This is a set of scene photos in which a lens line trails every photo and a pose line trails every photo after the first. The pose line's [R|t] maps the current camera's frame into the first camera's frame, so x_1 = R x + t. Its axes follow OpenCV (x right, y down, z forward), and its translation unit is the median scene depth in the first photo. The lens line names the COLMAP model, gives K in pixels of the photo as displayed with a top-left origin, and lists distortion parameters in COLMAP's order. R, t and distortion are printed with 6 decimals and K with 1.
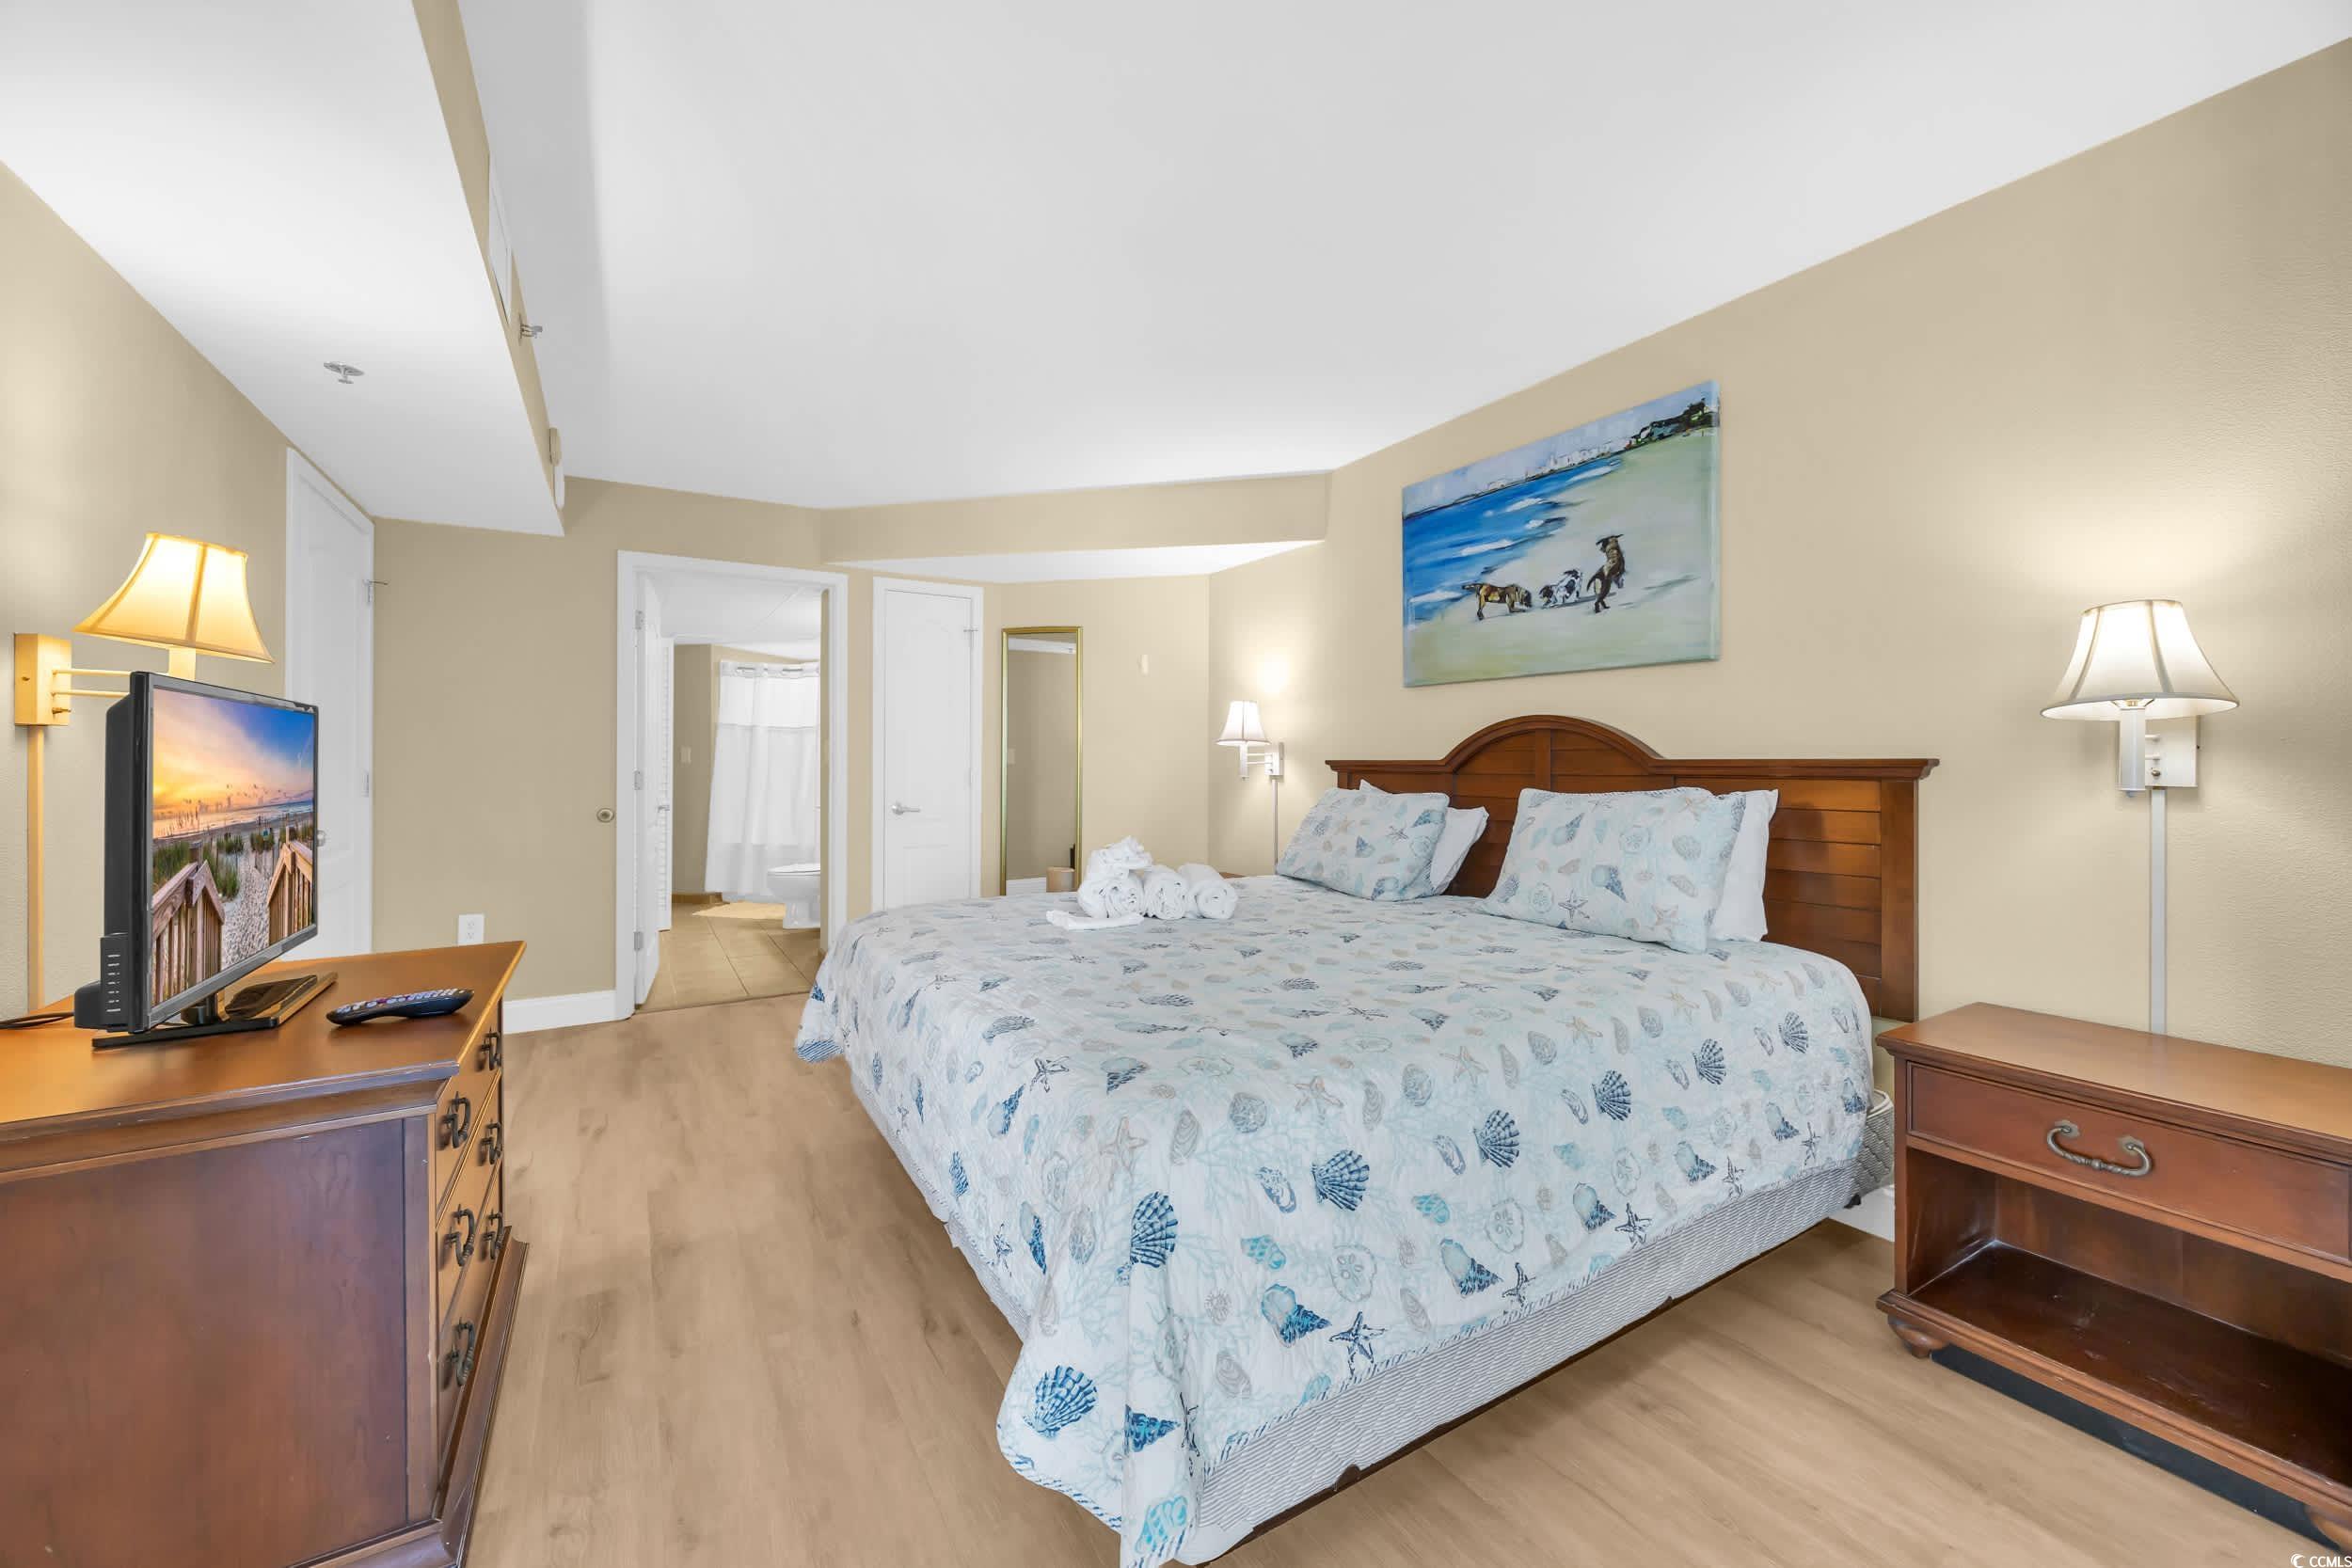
lens RADIAL K [[905.2, 0, 1174.7], [0, 905.2, 765.1], [0, 0, 1]] dist [0.000914, 0.000082]
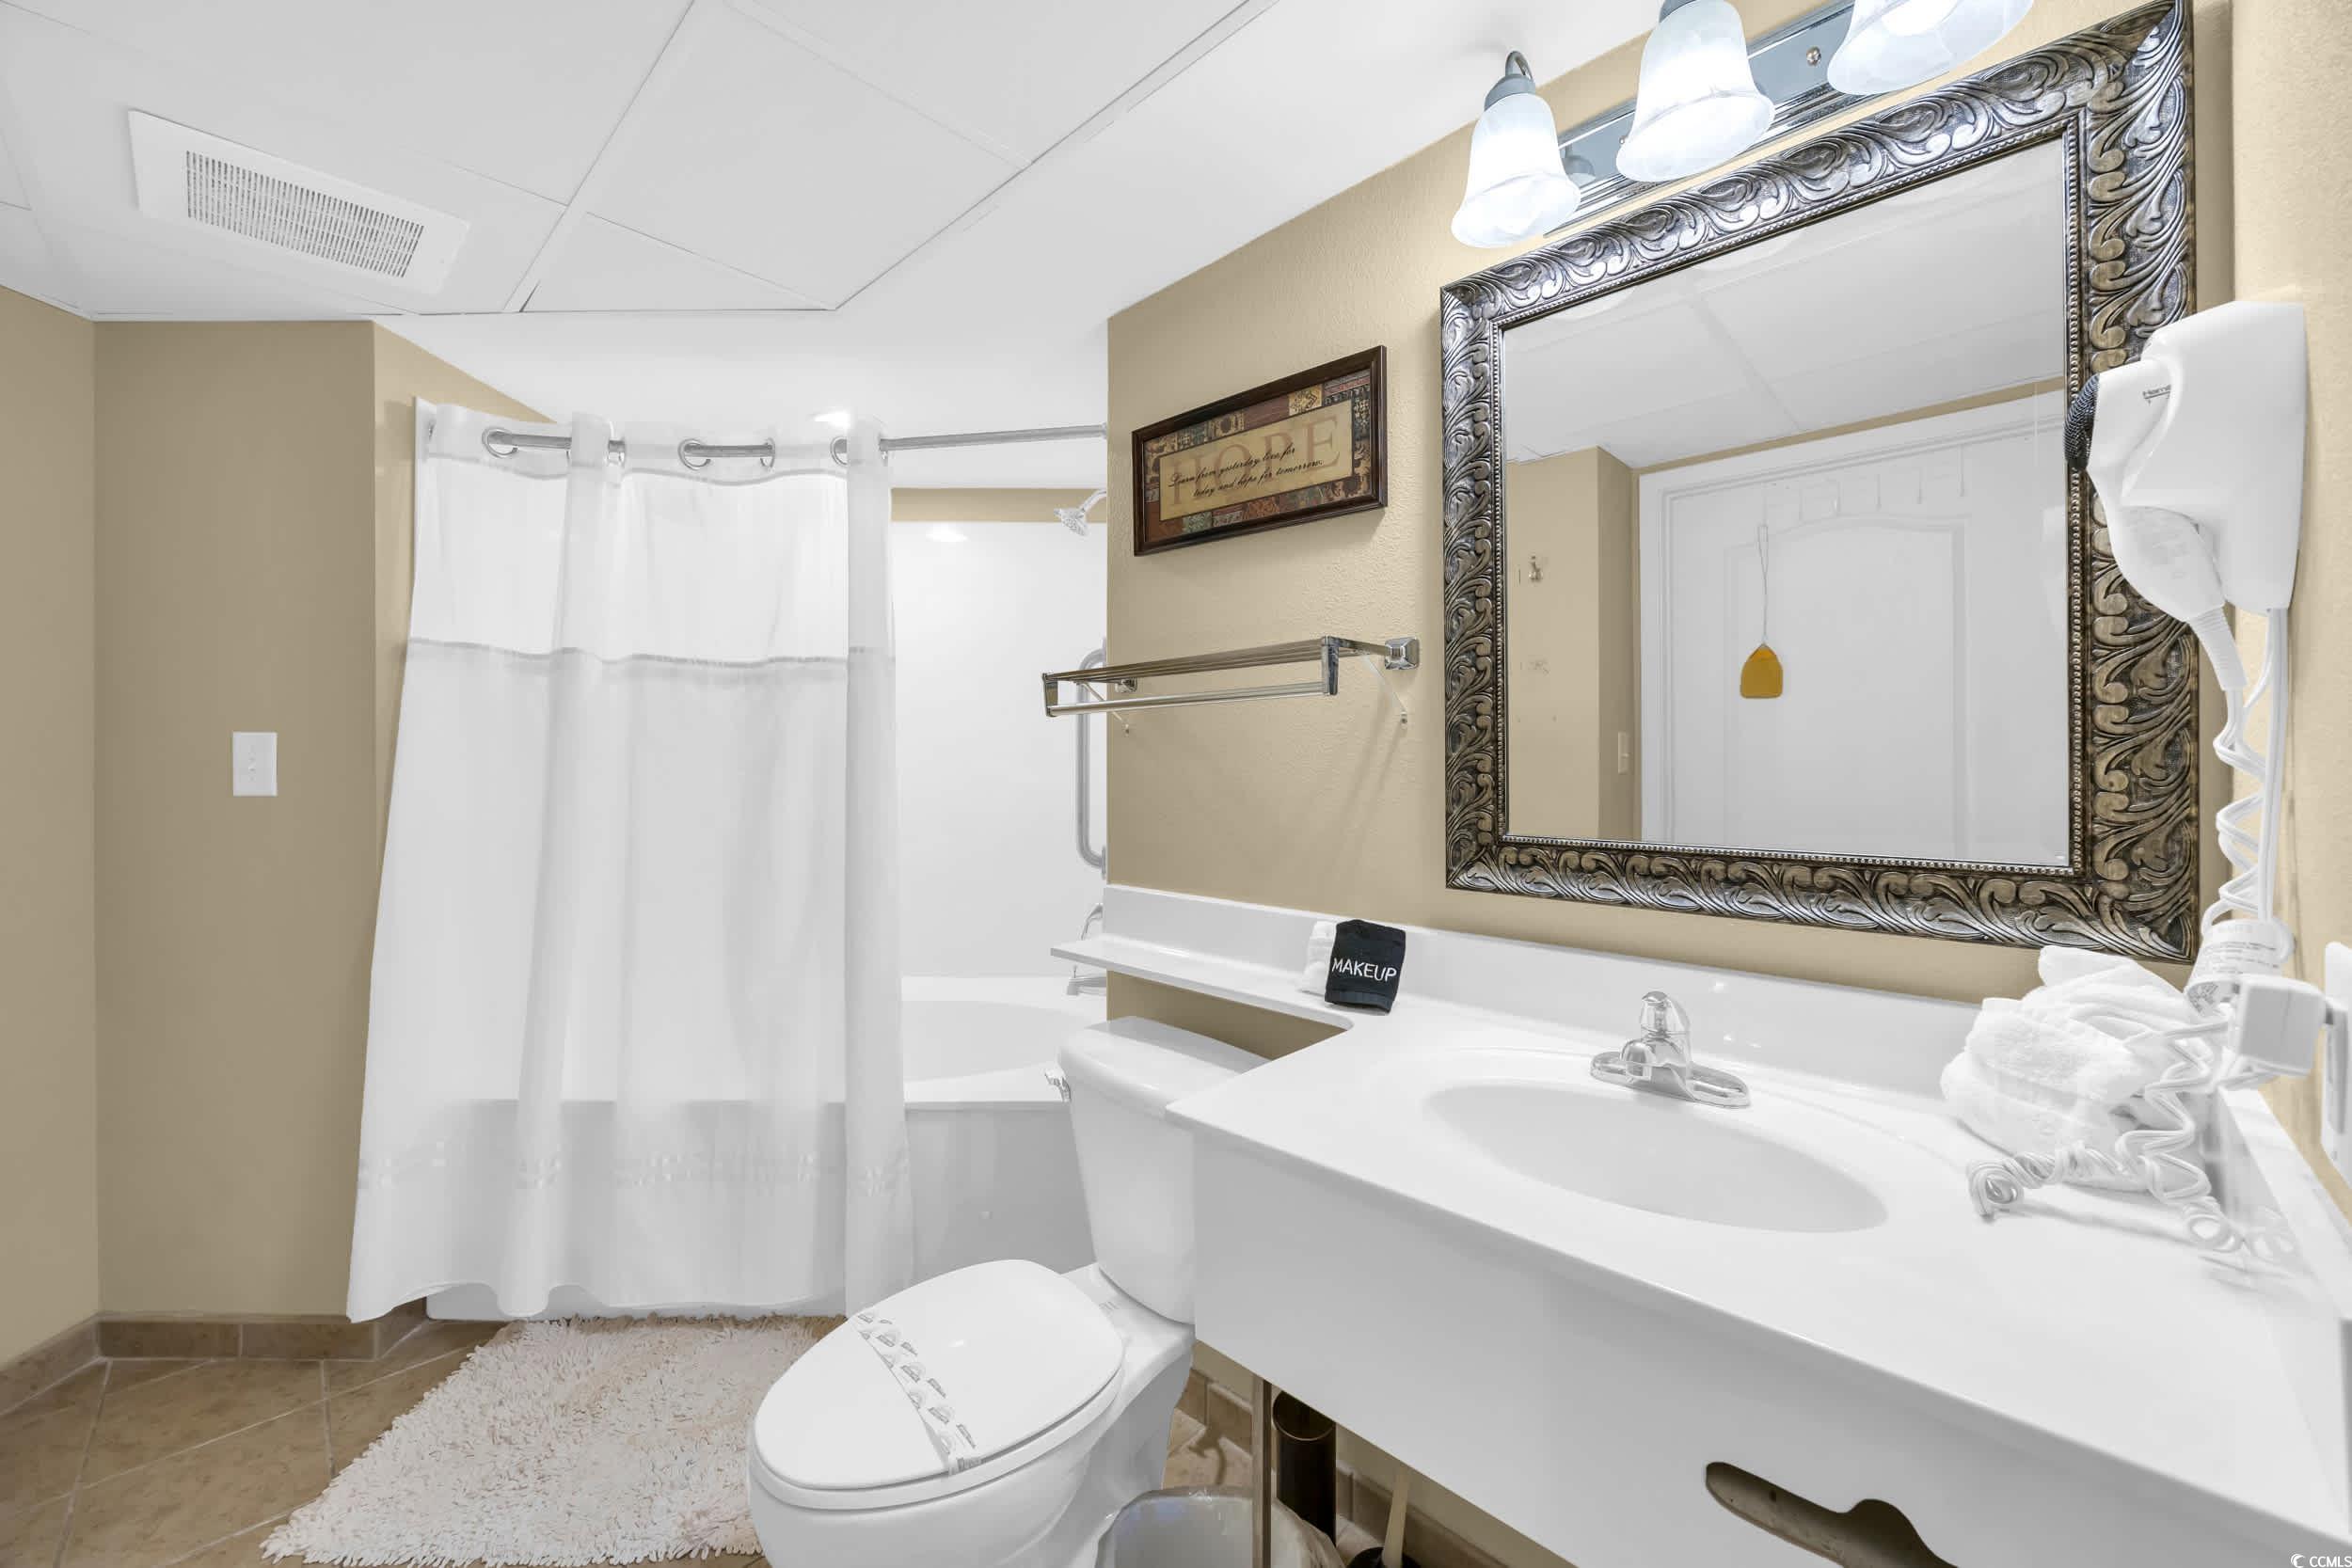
lens RADIAL K [[905.2, 0, 1176.2], [0, 905.2, 772.1], [0, 0, 1]] dist [0.000914, 0.000082]
pose [[0.967212, 0.001356, 0.253969, -0.360815], [0.000643, 0.999969, -0.007789, -0.006184], [-0.253971, 0.007697, 0.967181, 0.701626]]
